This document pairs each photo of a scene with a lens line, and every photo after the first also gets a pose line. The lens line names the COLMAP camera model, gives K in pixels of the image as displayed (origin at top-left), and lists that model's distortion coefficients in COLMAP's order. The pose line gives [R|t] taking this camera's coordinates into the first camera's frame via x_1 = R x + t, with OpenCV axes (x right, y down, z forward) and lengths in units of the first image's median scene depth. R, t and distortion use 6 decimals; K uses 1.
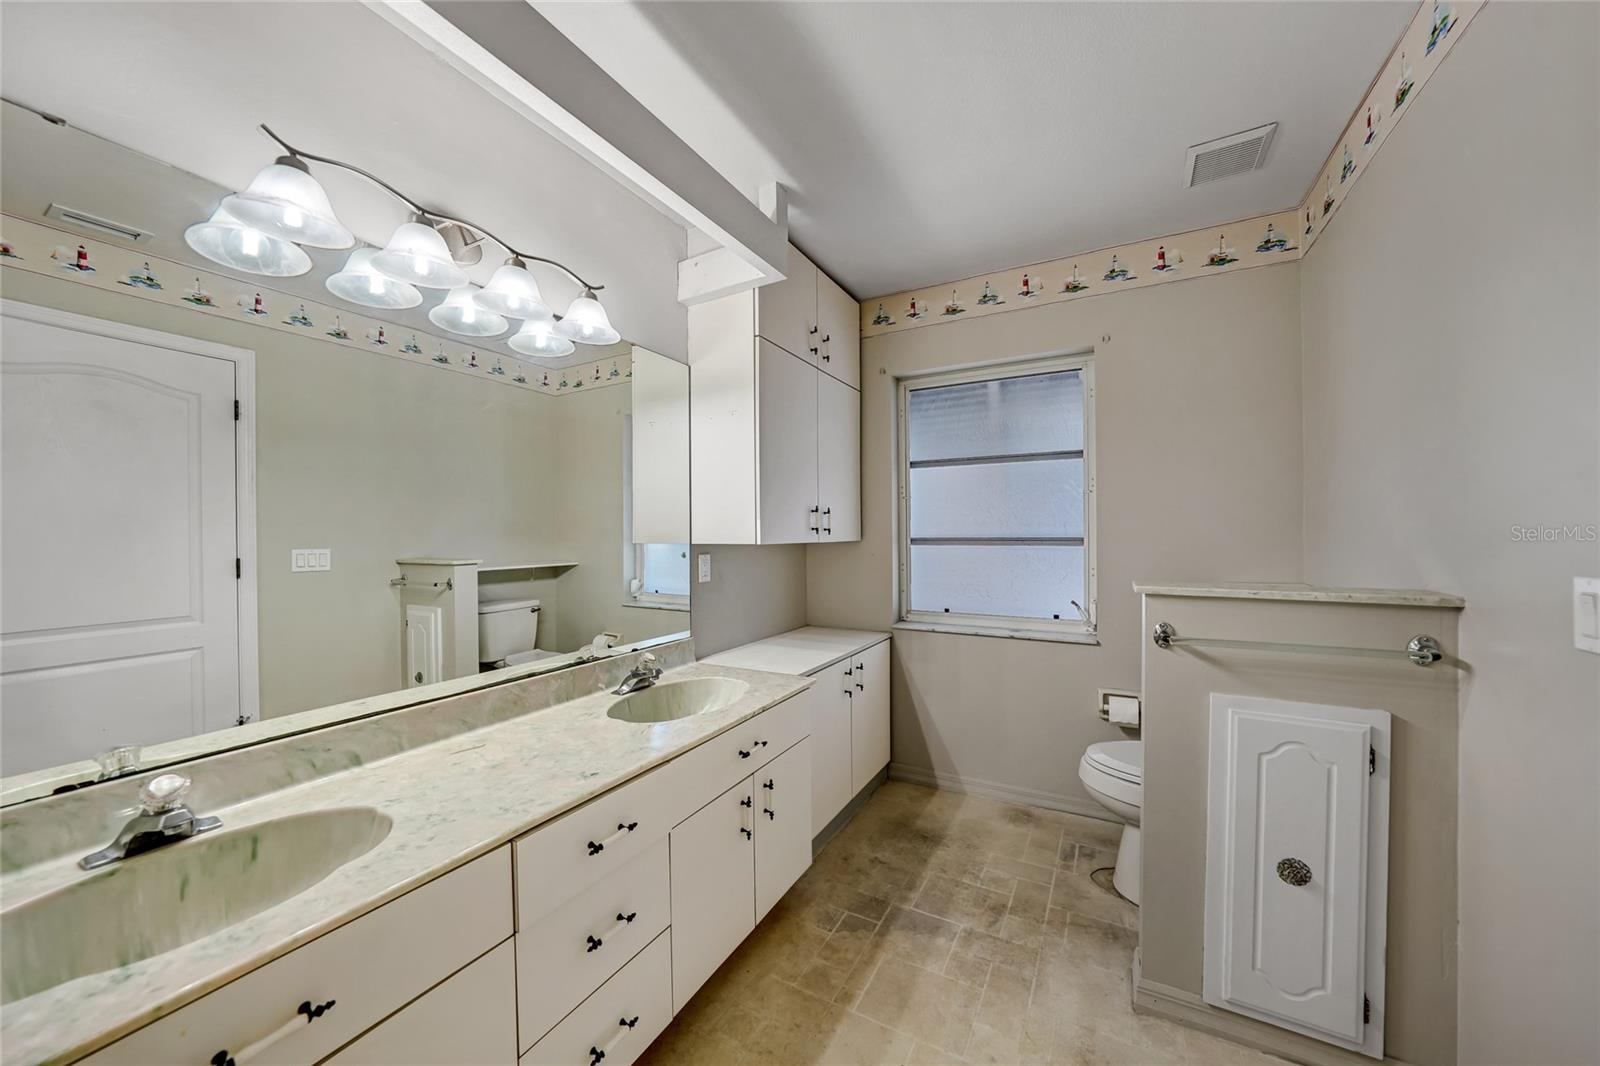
lens RADIAL K [[565.3, 0, 807.7], [0, 565.3, 528.6], [0, 0, 1]] dist [-0.023739, 0.006303]
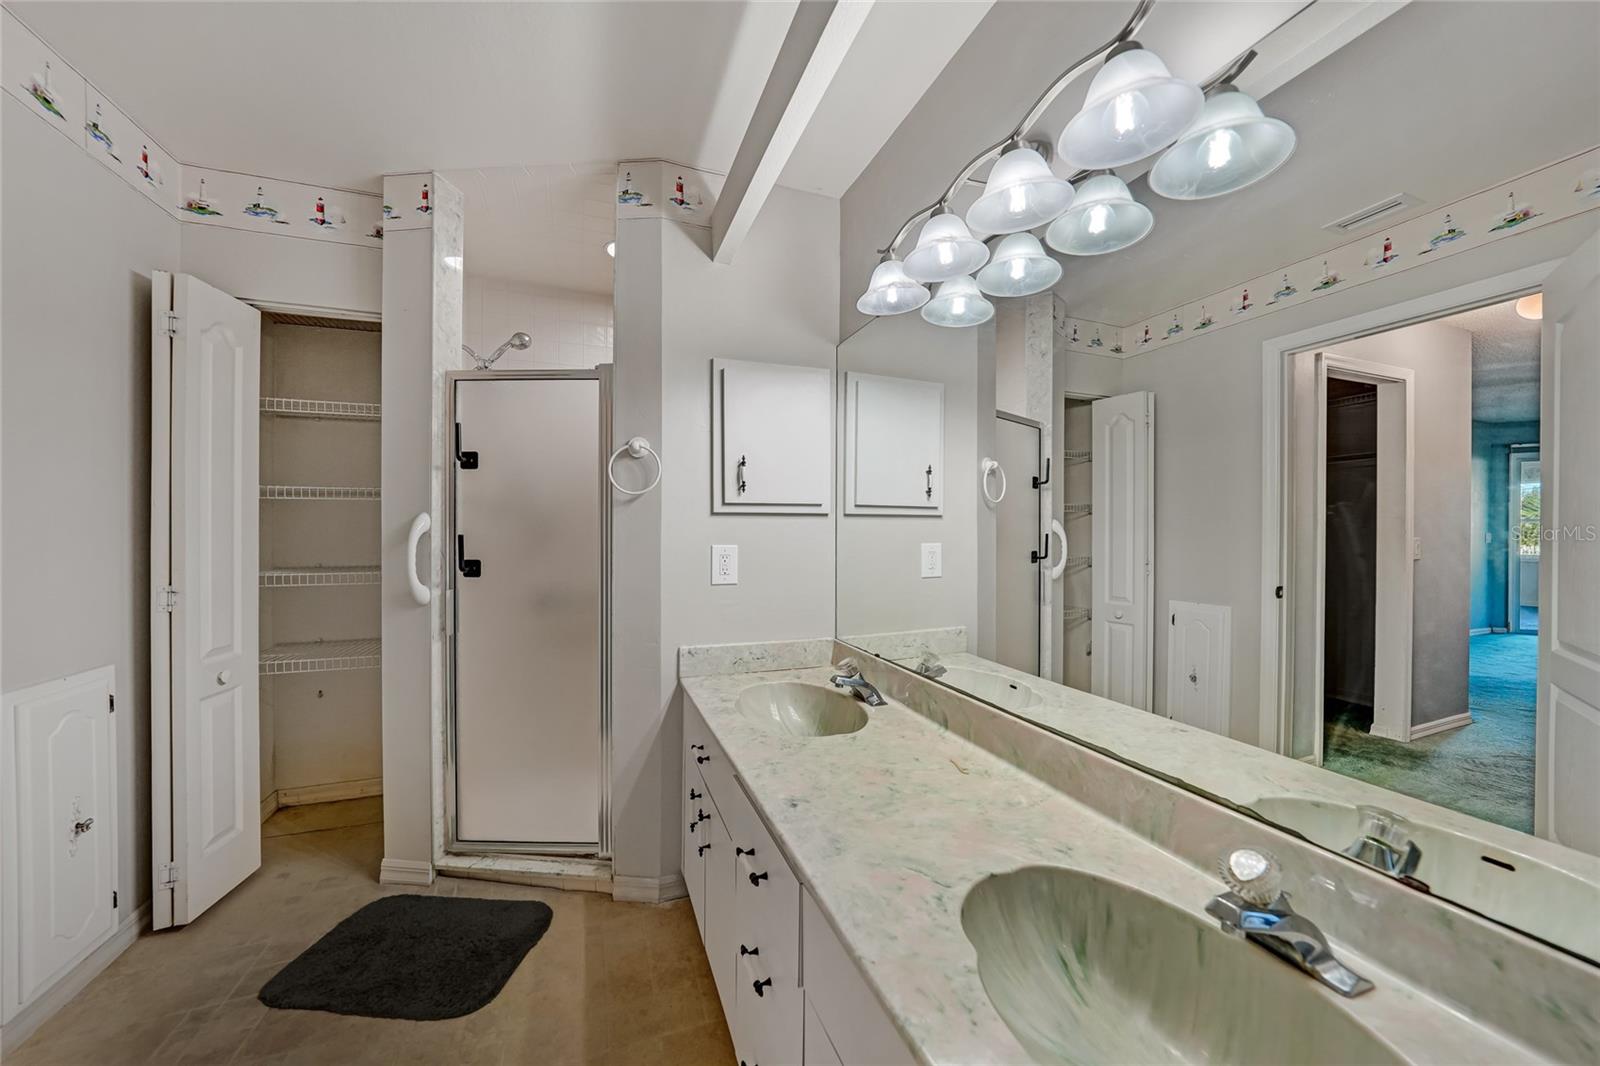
lens RADIAL K [[565.3, 0, 807.7], [0, 565.3, 528.6], [0, 0, 1]] dist [-0.023739, 0.006303]
pose [[-0.643390, 0.007055, -0.765506, 0.238124], [0.010545, 0.999944, 0.000352, 0.010483], [0.765466, -0.007846, -0.643429, 1.409598]]
